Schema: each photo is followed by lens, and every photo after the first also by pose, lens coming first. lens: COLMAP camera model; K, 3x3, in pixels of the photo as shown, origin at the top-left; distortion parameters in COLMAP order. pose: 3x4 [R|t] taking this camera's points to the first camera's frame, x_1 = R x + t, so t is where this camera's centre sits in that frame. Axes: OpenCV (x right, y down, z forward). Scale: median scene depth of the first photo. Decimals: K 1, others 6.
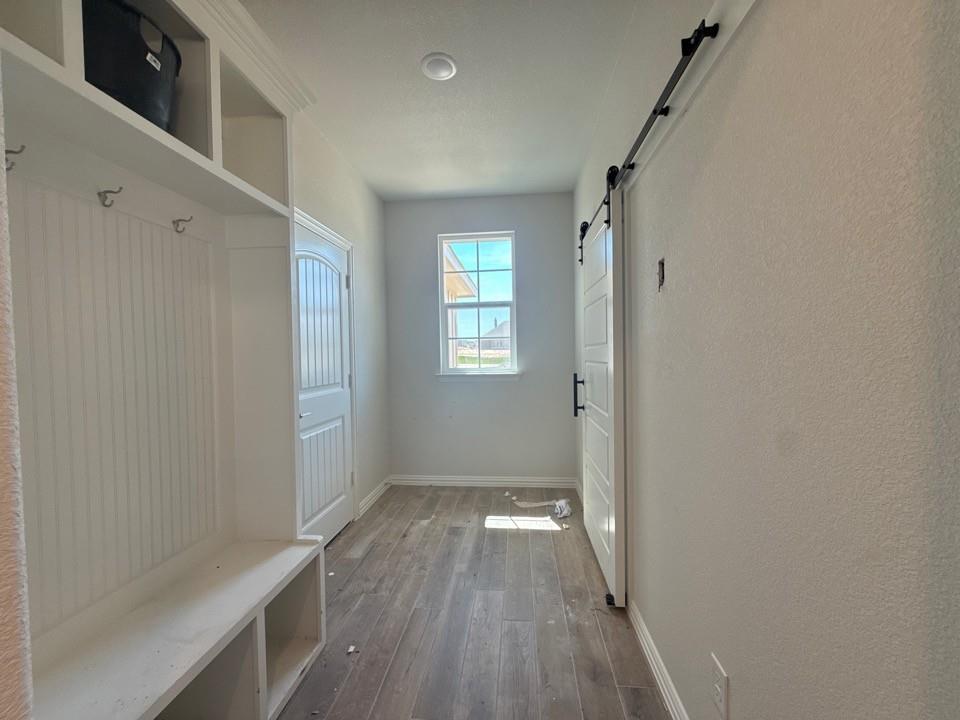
lens RADIAL K [[379.3, 0, 480.6], [0, 379.3, 358.5], [0, 0, 1]] dist [-0.003479, 0.000229]
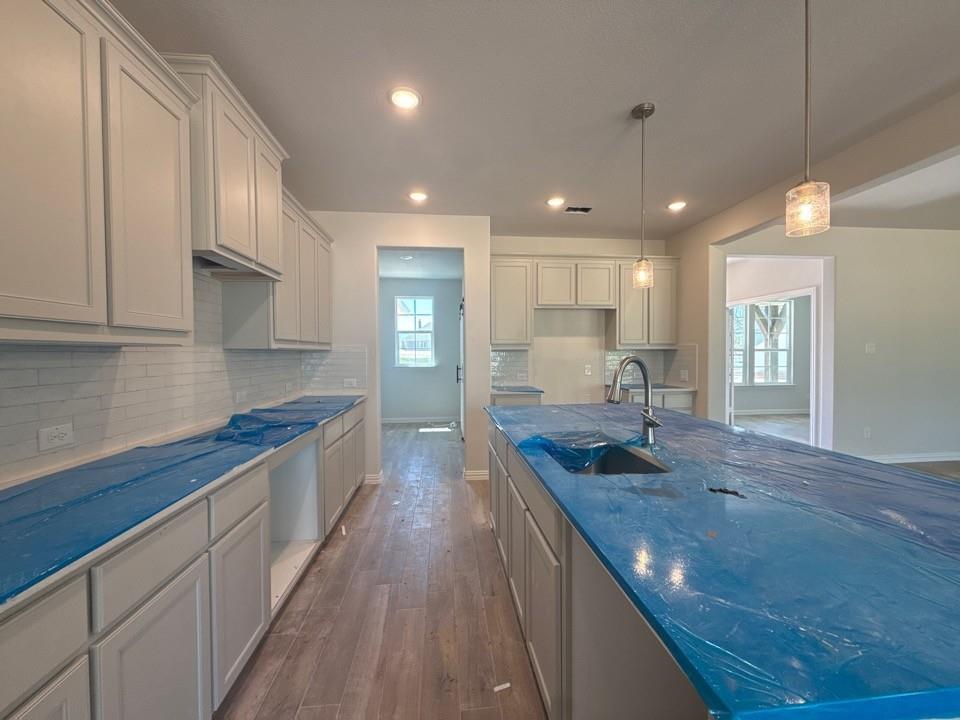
lens RADIAL K [[379.3, 0, 481.7], [0, 379.3, 356.5], [0, 0, 1]] dist [-0.003479, 0.000229]
pose [[0.979036, 0.009866, 0.203448, -0.070995], [-0.010174, 0.999948, 0.000468, -0.016722], [-0.203432, -0.002528, 0.979086, -1.062464]]
